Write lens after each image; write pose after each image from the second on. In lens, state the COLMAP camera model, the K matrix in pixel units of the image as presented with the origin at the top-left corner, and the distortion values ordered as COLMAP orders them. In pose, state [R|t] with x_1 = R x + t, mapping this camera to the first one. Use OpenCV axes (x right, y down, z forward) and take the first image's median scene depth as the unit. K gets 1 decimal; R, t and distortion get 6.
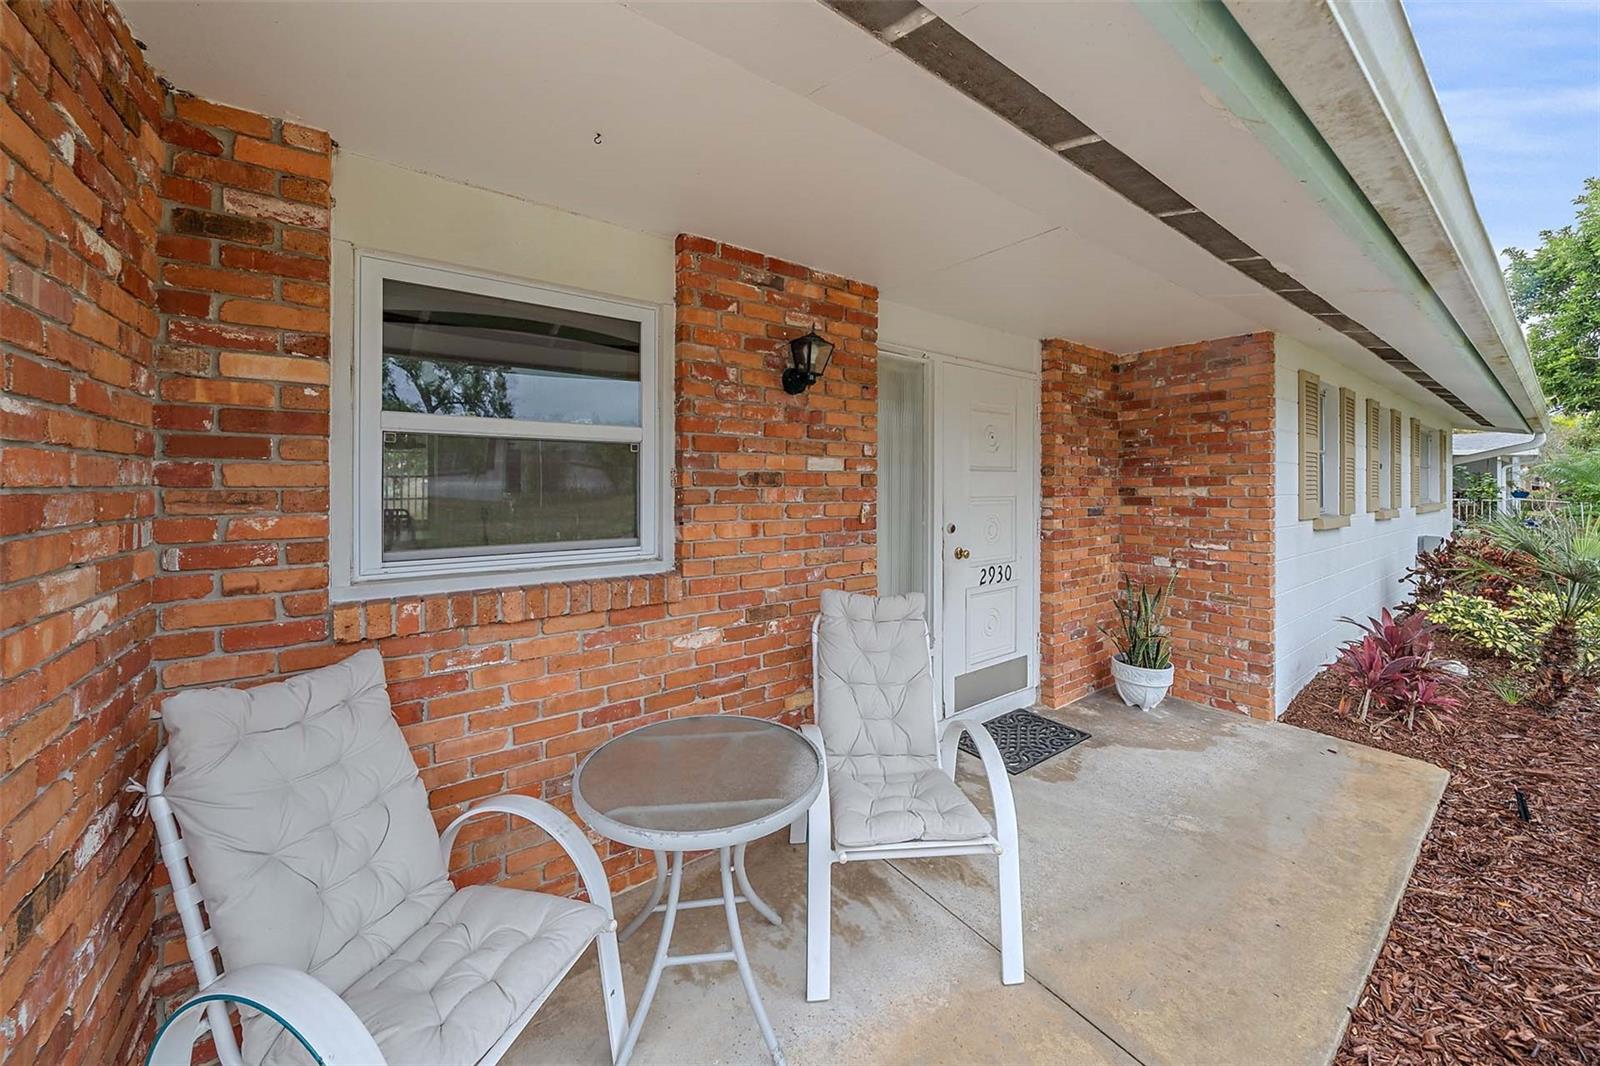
lens RADIAL K [[557.2, 0, 788.5], [0, 557.2, 512.6], [0, 0, 1]] dist [-0.002199, -0.000065]
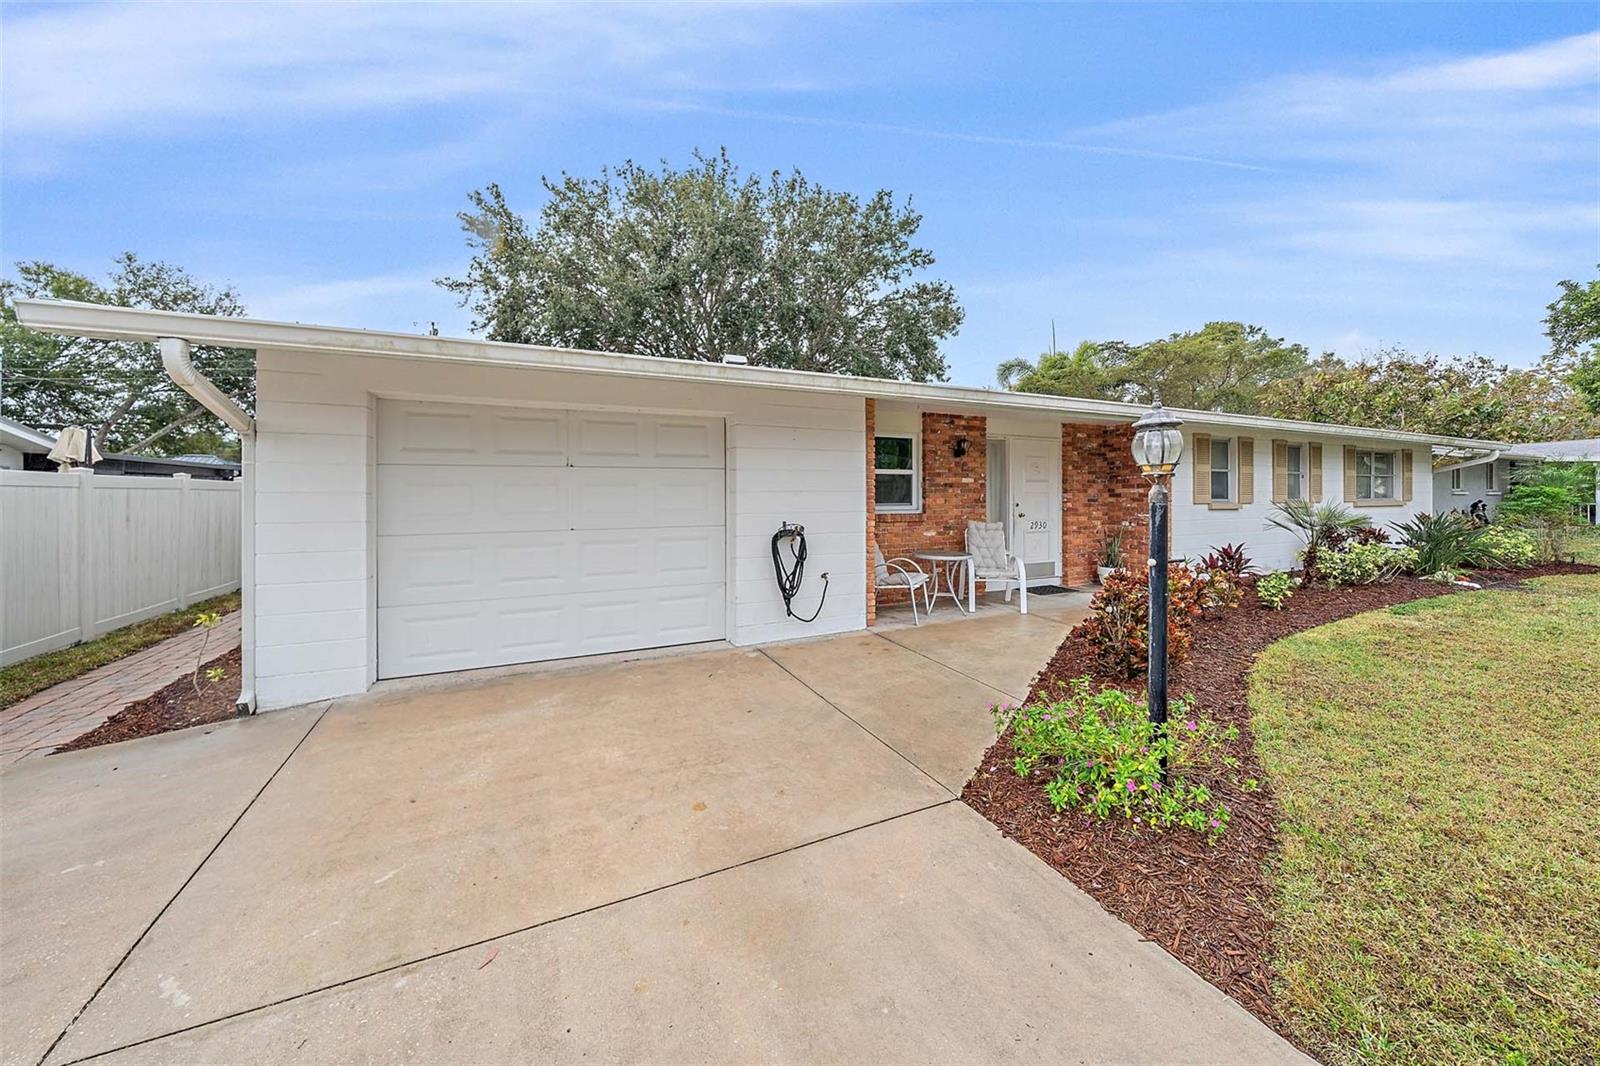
lens RADIAL K [[557.2, 0, 788.5], [0, 557.2, 512.6], [0, 0, 1]] dist [-0.002199, -0.000065]
pose [[0.983735, 0.000373, -0.179626, -0.322324], [-0.004206, 0.999772, -0.020955, 0.143706], [0.179577, 0.021370, 0.983512, -1.972710]]
